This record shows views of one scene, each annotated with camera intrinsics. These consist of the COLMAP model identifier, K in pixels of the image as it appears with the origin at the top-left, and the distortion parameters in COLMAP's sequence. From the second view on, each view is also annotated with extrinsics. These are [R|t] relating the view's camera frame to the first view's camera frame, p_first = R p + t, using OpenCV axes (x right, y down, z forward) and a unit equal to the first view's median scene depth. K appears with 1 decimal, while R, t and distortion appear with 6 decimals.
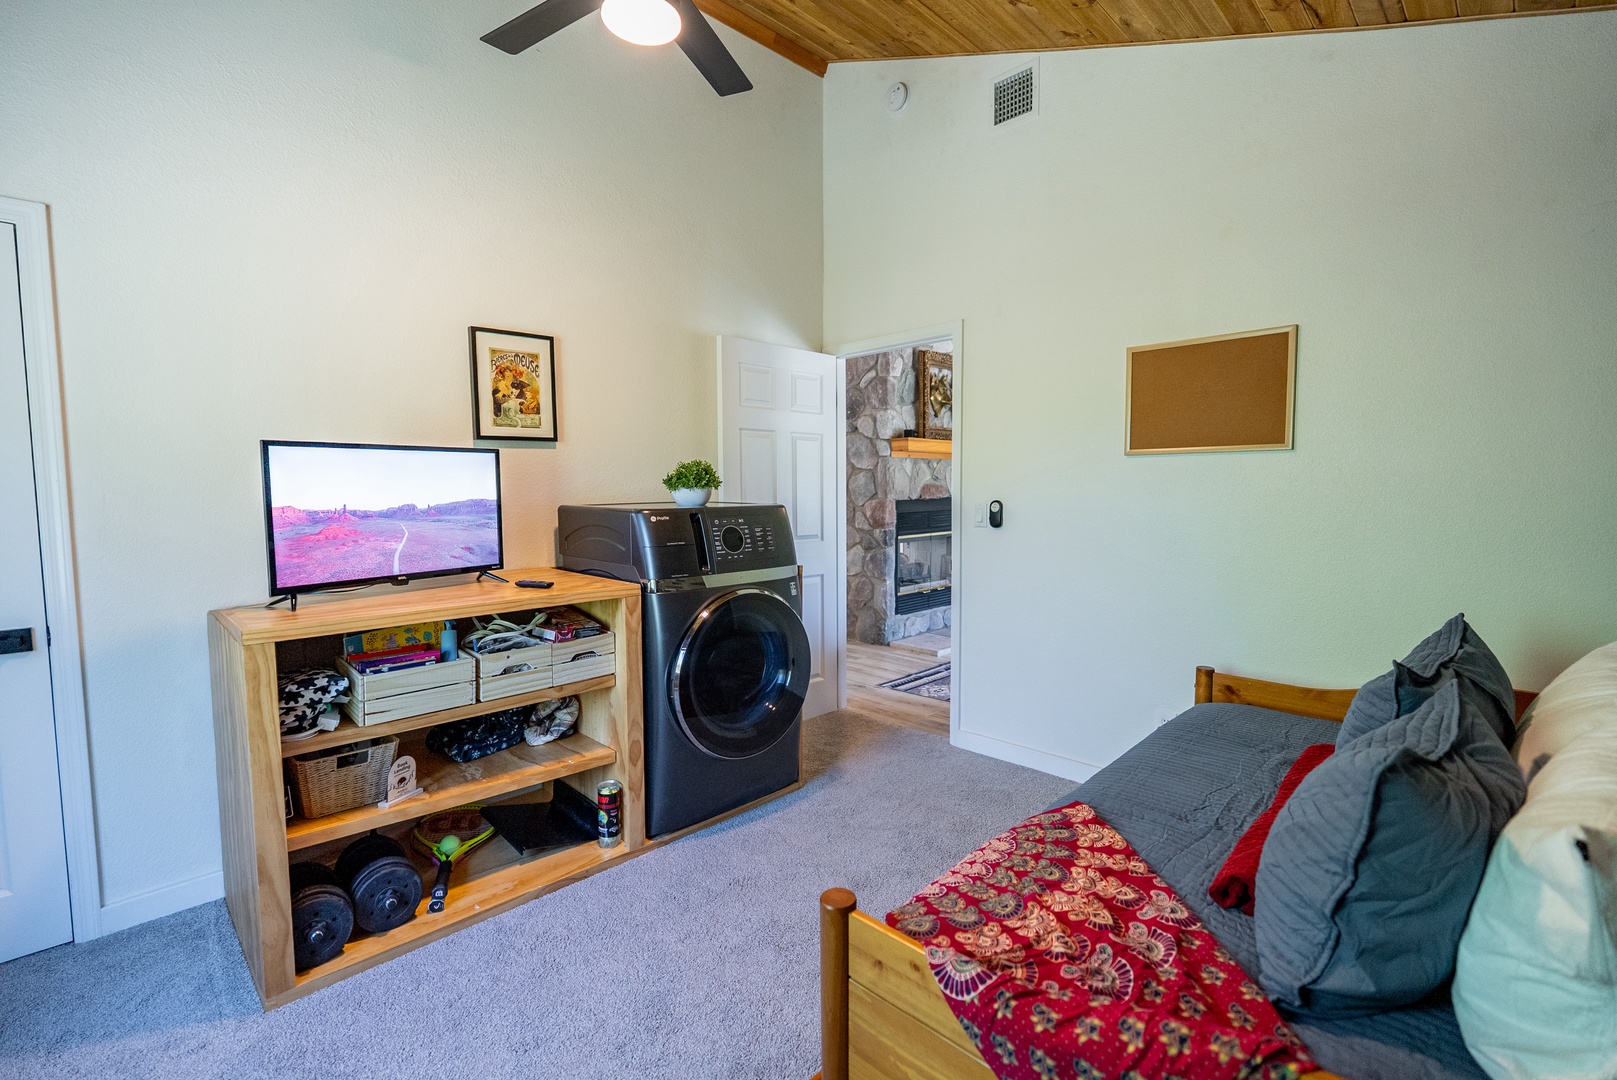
lens RADIAL K [[731.2, 0, 808.7], [0, 731.2, 536.2], [0, 0, 1]] dist [0.001246, 0.000139]
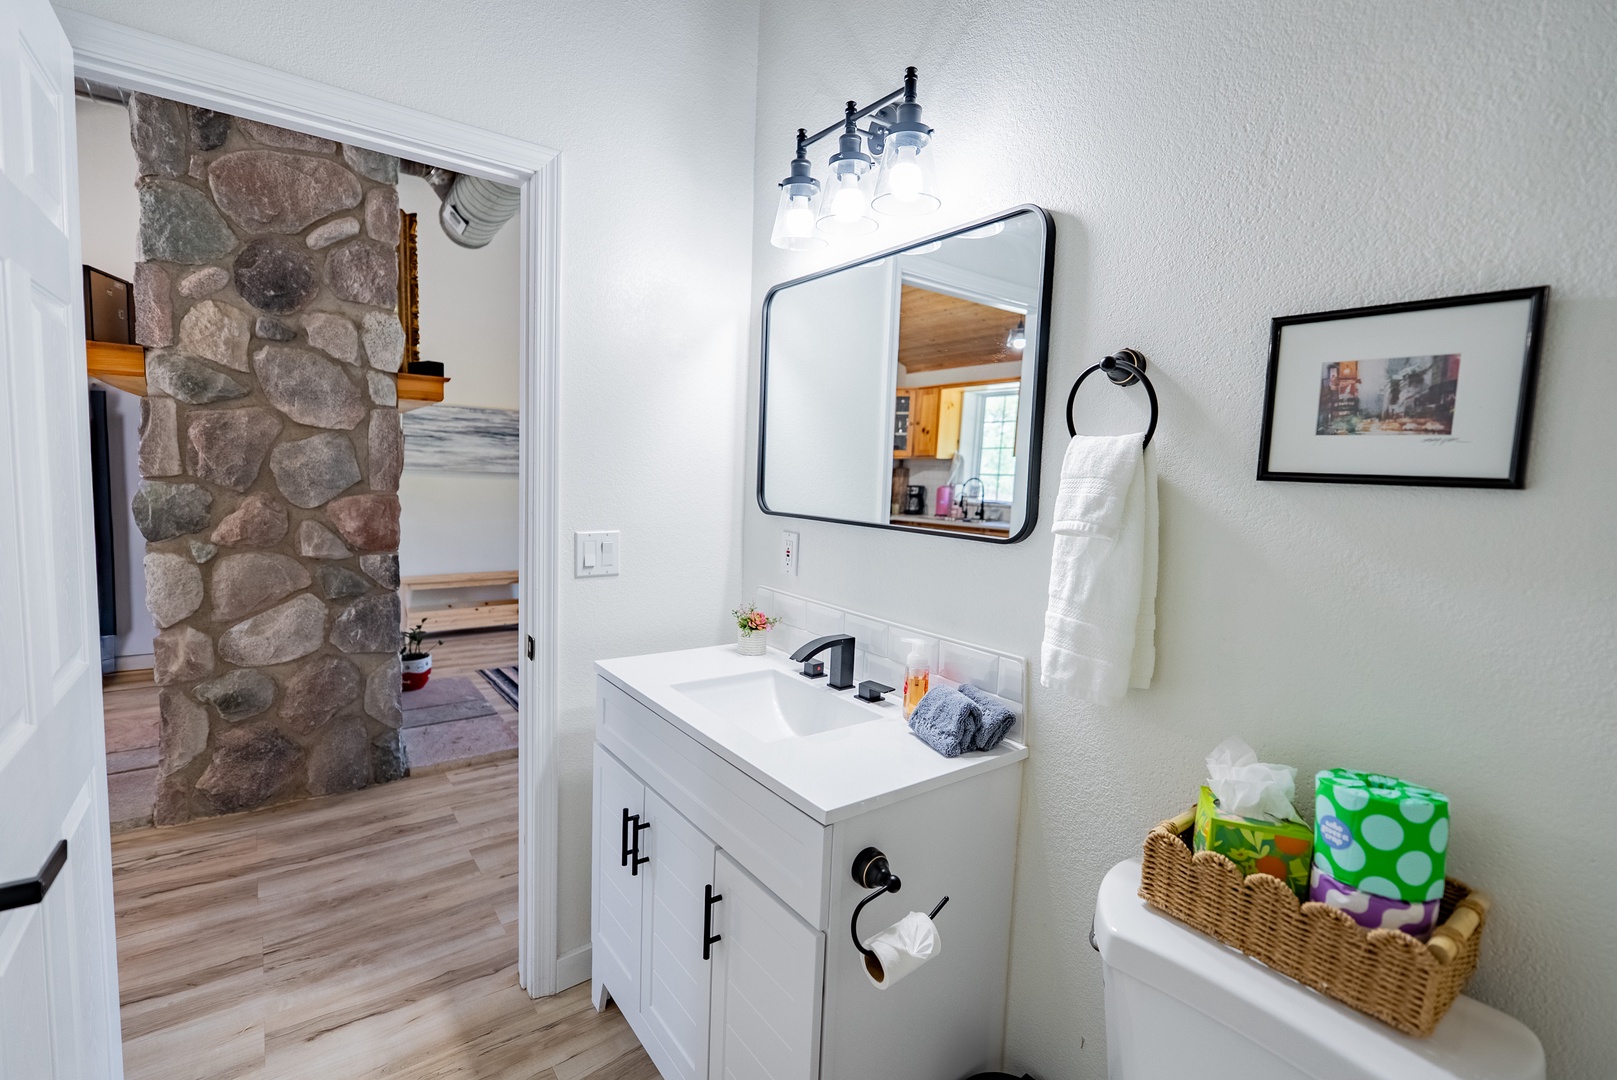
lens RADIAL K [[731.2, 0, 810.1], [0, 731.2, 537.5], [0, 0, 1]] dist [0.001246, 0.000139]
pose [[0.146035, -0.077178, 0.986264, -0.343409], [0.026747, 0.996896, 0.074049, -0.049907], [-0.988918, 0.015566, 0.147646, 0.637244]]
